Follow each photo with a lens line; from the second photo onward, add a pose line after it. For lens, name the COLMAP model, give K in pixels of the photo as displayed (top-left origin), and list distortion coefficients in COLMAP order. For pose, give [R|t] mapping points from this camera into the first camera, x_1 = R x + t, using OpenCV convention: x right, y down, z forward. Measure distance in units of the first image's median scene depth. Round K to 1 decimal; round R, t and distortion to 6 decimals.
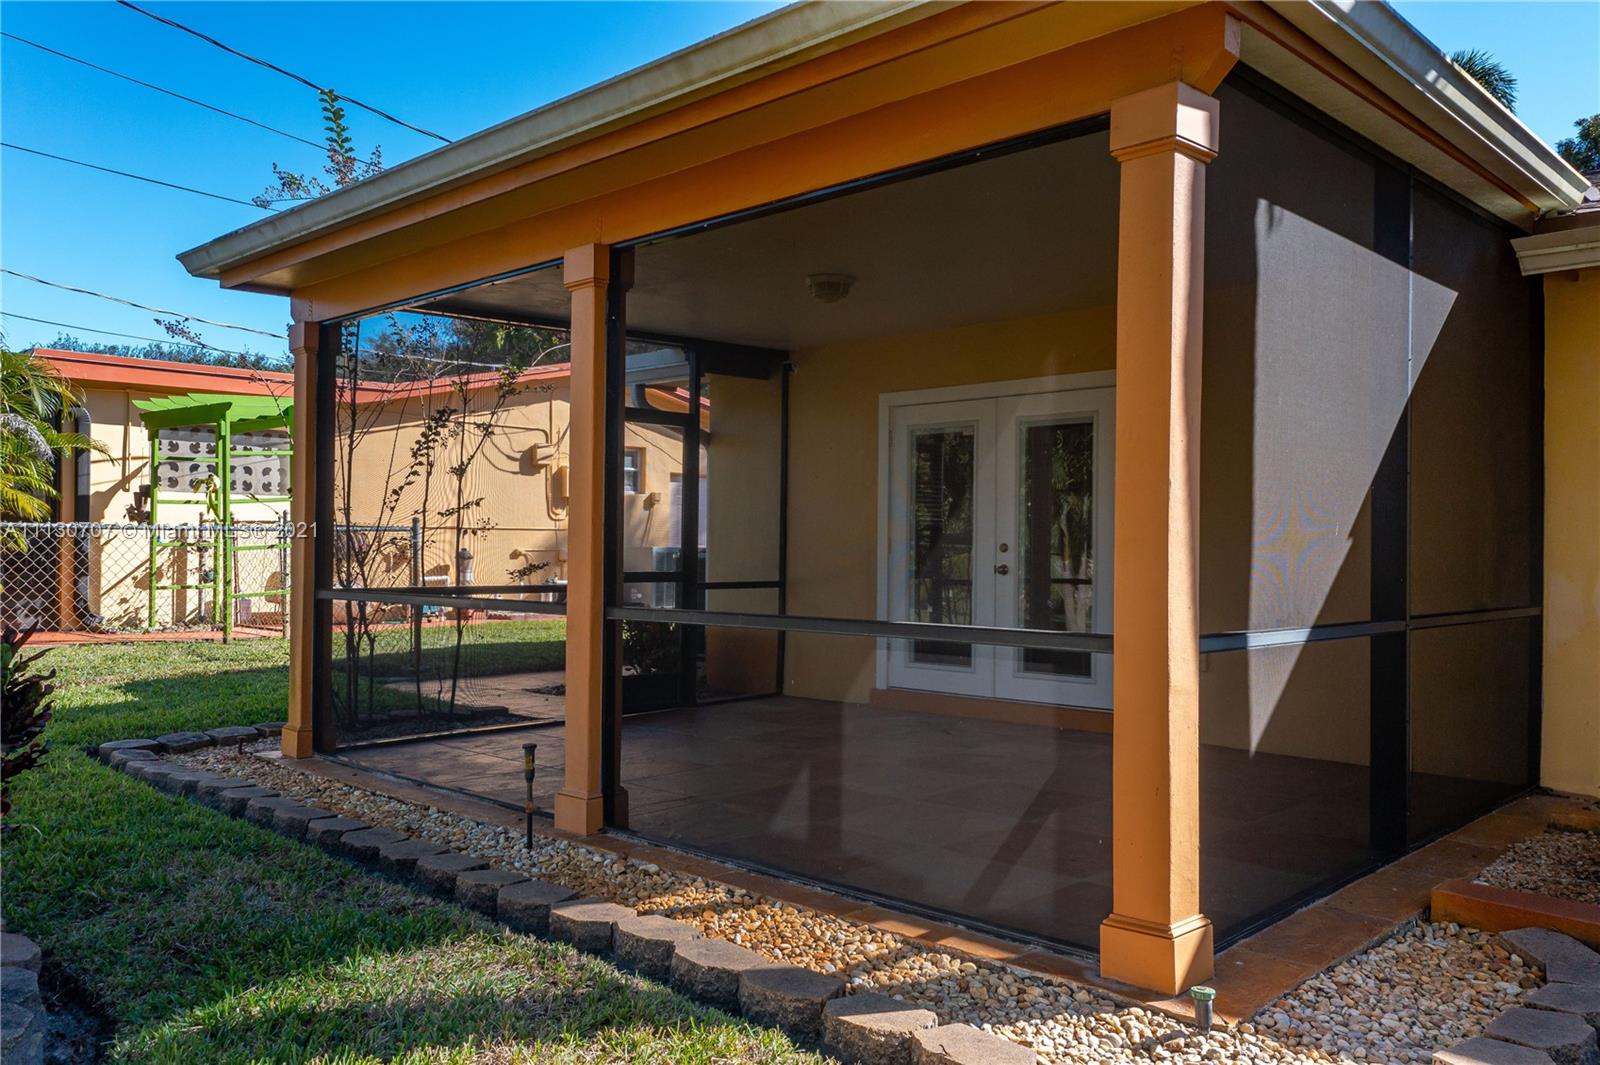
lens RADIAL K [[1280.0, 0, 800.0], [0, 1280.0, 532.5], [0, 0, 1]] dist [0.005080, 0.030778]
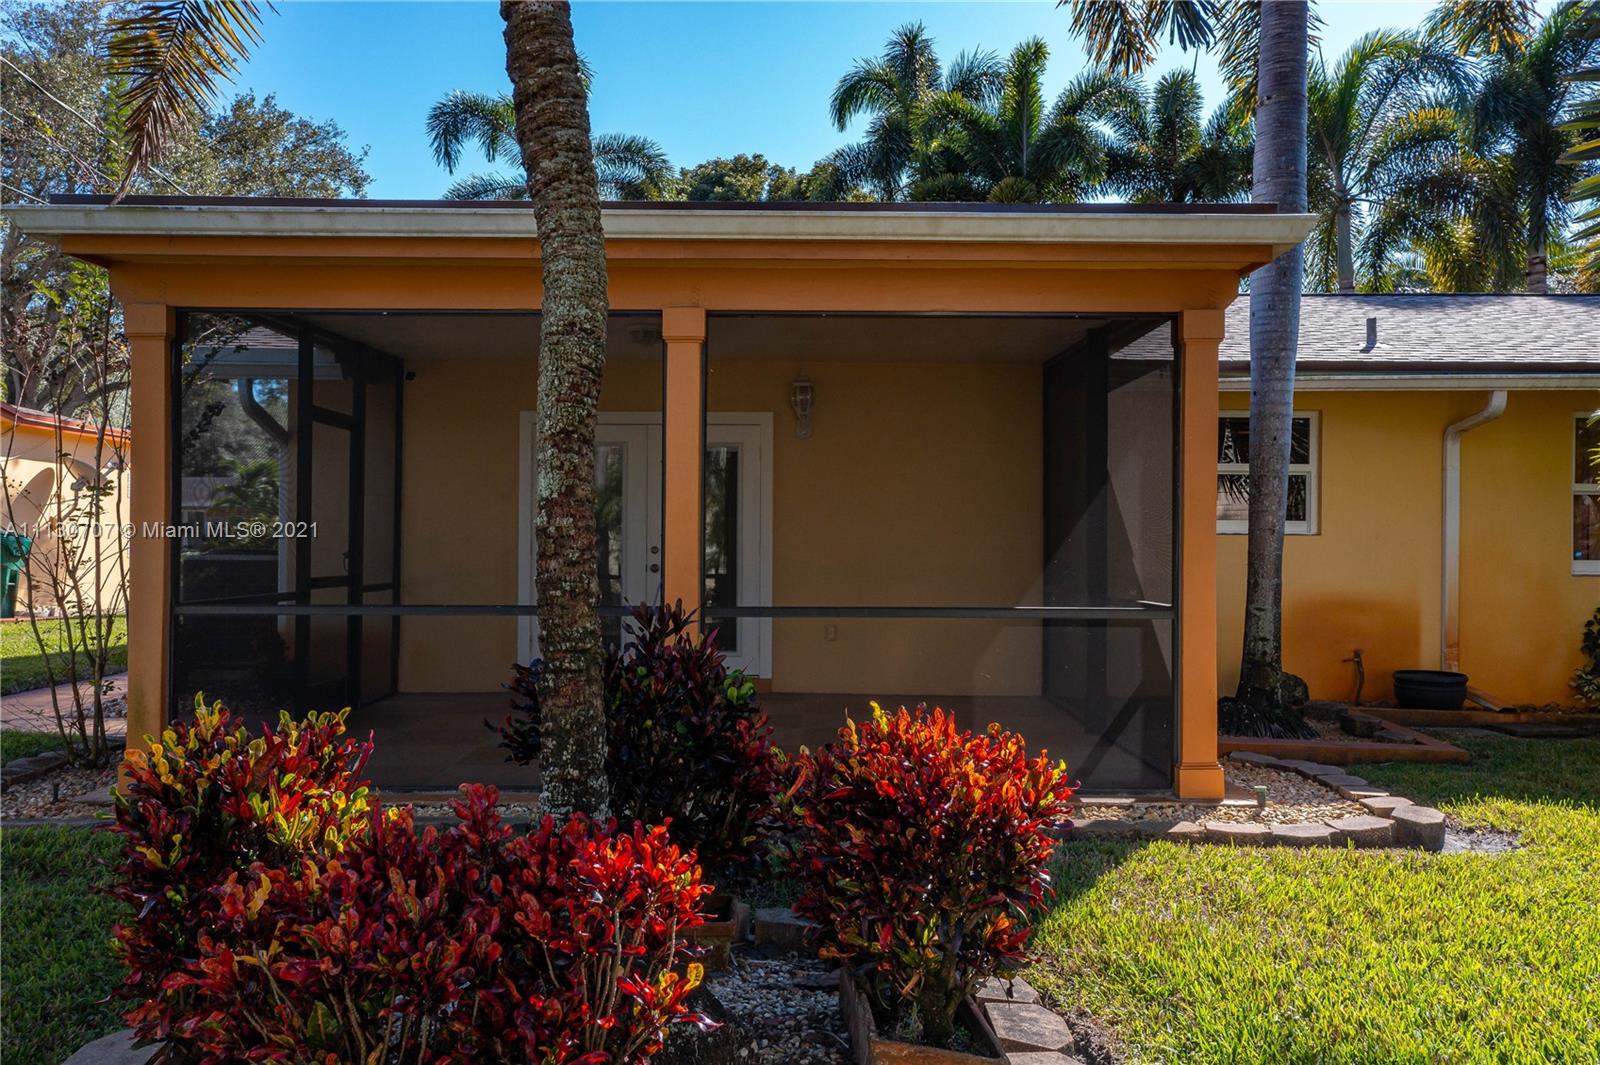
lens RADIAL K [[1280.0, 0, 800.0], [0, 1280.0, 532.5], [0, 0, 1]] dist [0.005080, 0.030778]
pose [[0.720346, 0.001349, 0.693614, -0.544901], [-0.008749, 0.999936, 0.007140, -0.013329], [-0.693560, -0.011212, 0.720312, 0.033896]]
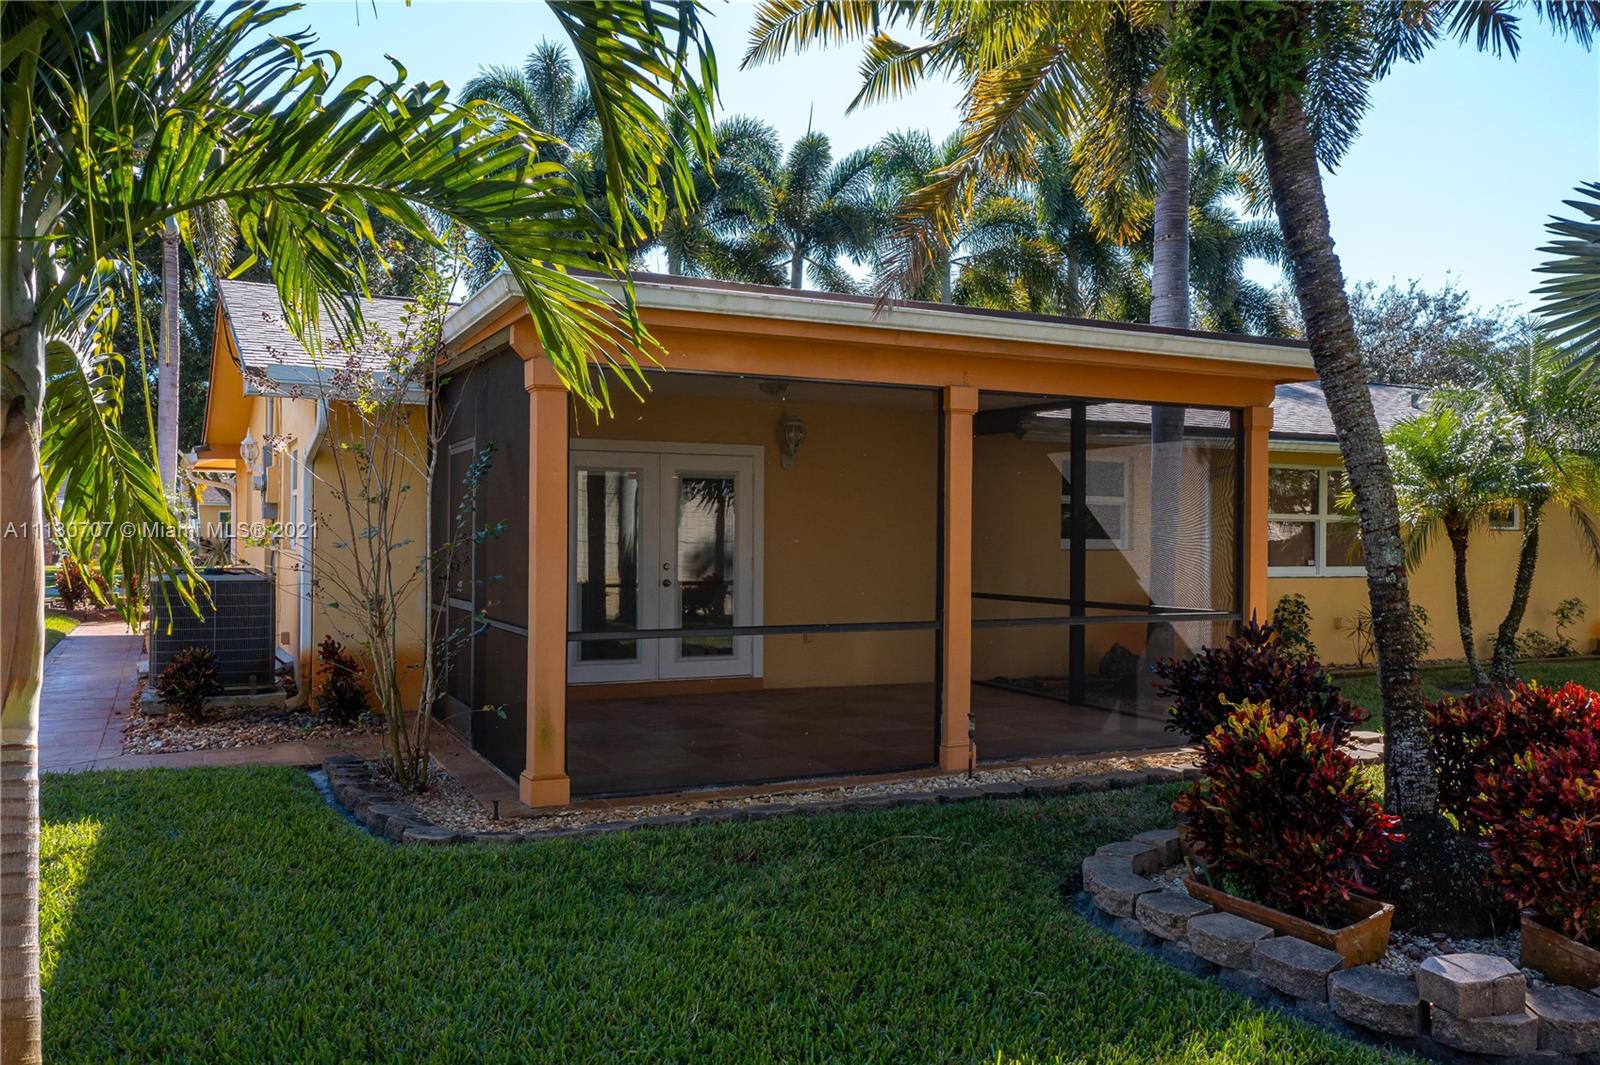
lens RADIAL K [[1280.0, 0, 800.0], [0, 1280.0, 532.5], [0, 0, 1]] dist [0.005080, 0.030778]
pose [[0.337483, 0.001282, 0.941331, -1.000034], [-0.012961, 0.999911, 0.003284, -0.028672], [-0.941243, -0.013309, 0.337469, 0.388372]]
